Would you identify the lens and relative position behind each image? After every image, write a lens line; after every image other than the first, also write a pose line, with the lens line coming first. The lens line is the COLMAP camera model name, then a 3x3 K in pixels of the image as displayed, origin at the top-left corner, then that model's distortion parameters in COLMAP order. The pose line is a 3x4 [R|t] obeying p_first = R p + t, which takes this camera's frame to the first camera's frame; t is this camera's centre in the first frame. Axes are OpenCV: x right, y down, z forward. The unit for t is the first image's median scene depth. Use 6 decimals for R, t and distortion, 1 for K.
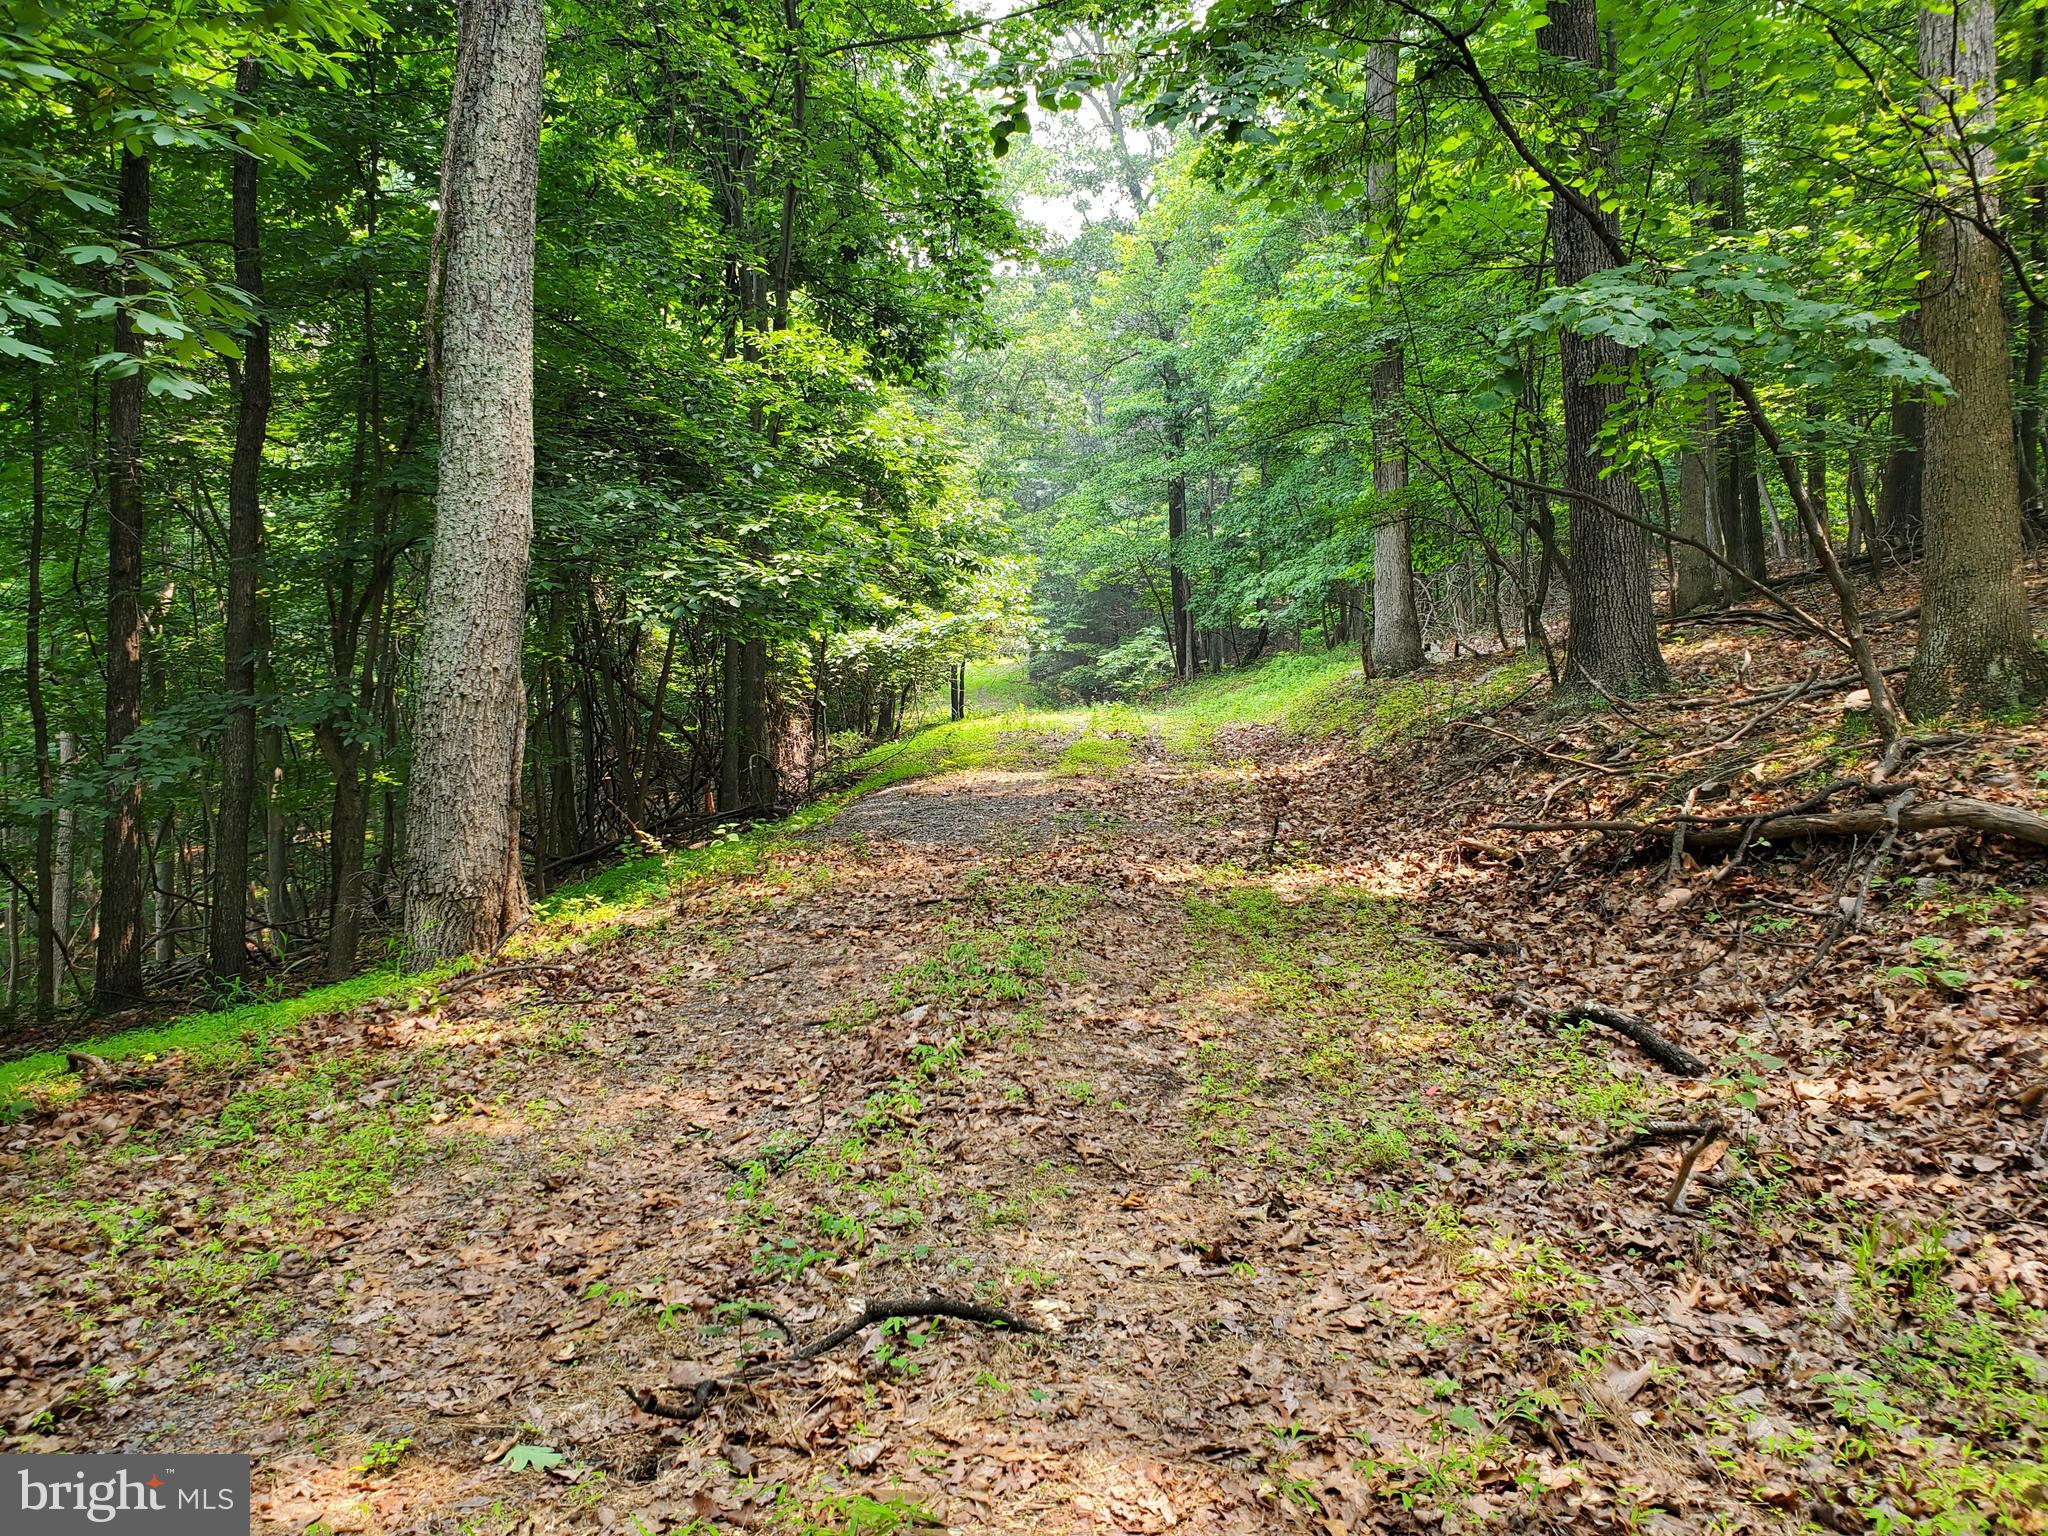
lens RADIAL K [[1566.4, 0, 1014.6], [0, 1566.4, 773.3], [0, 0, 1]] dist [0.002483, 0.021150]
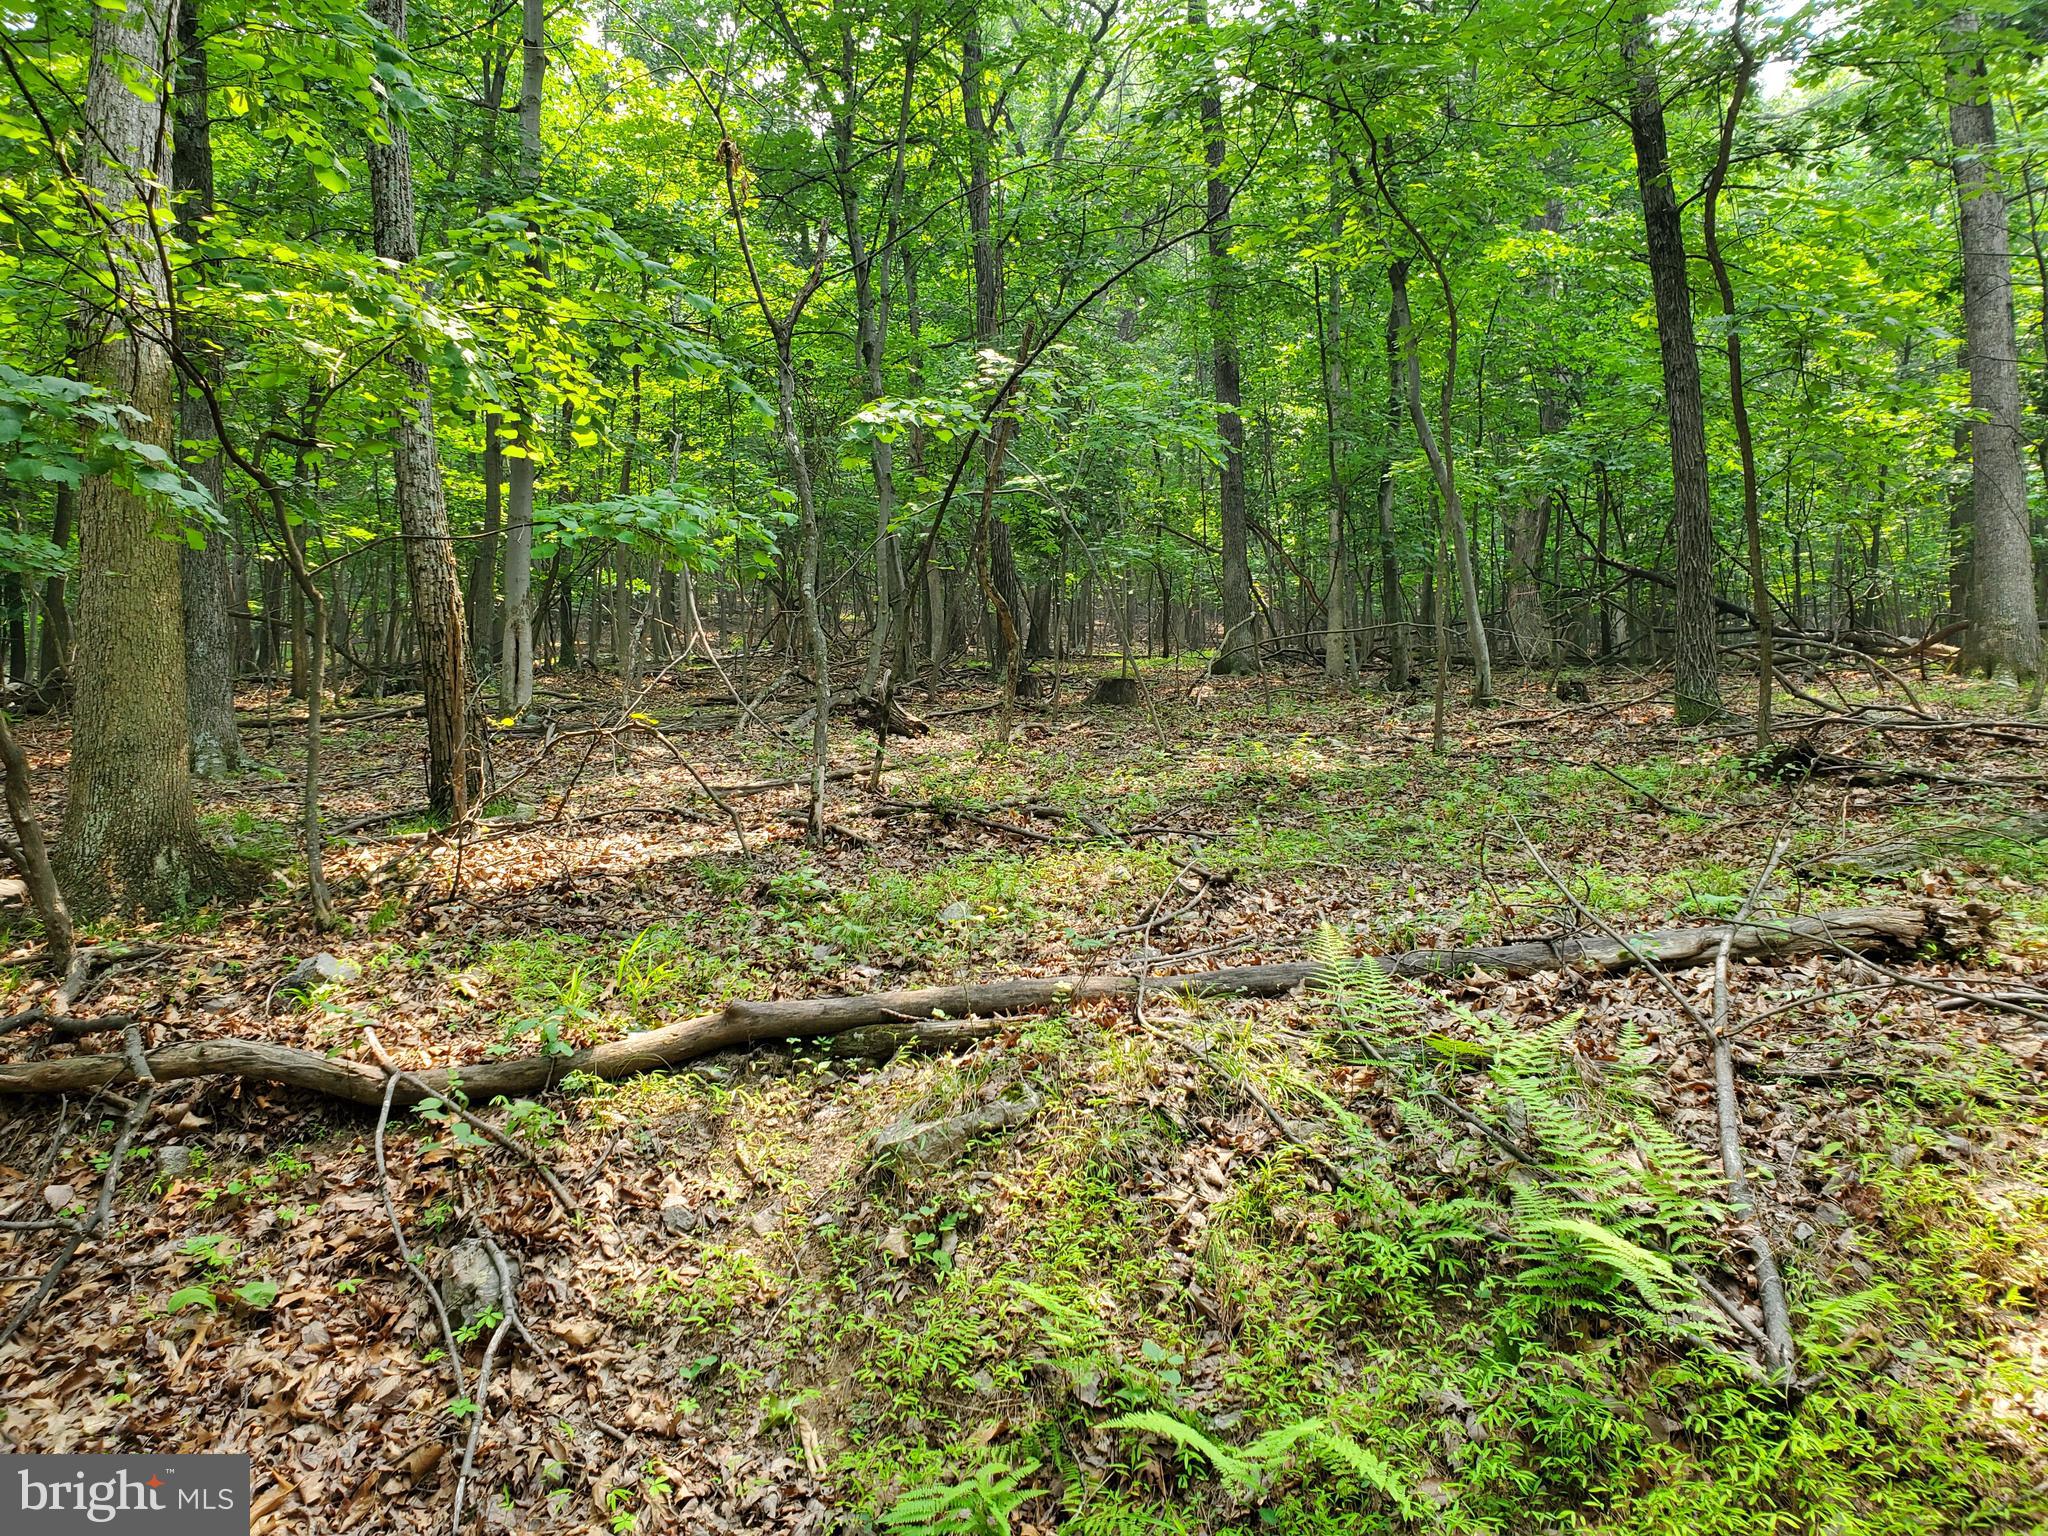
lens RADIAL K [[1624.2, 0, 1024.0], [0, 1624.2, 768.0], [0, 0, 1]] dist [0.011405, 0.015883]
pose [[0.422534, 0.075162, 0.903225, 0.025907], [0.027384, 0.995042, -0.095613, -0.022733], [-0.905933, 0.065134, 0.418381, 0.235169]]
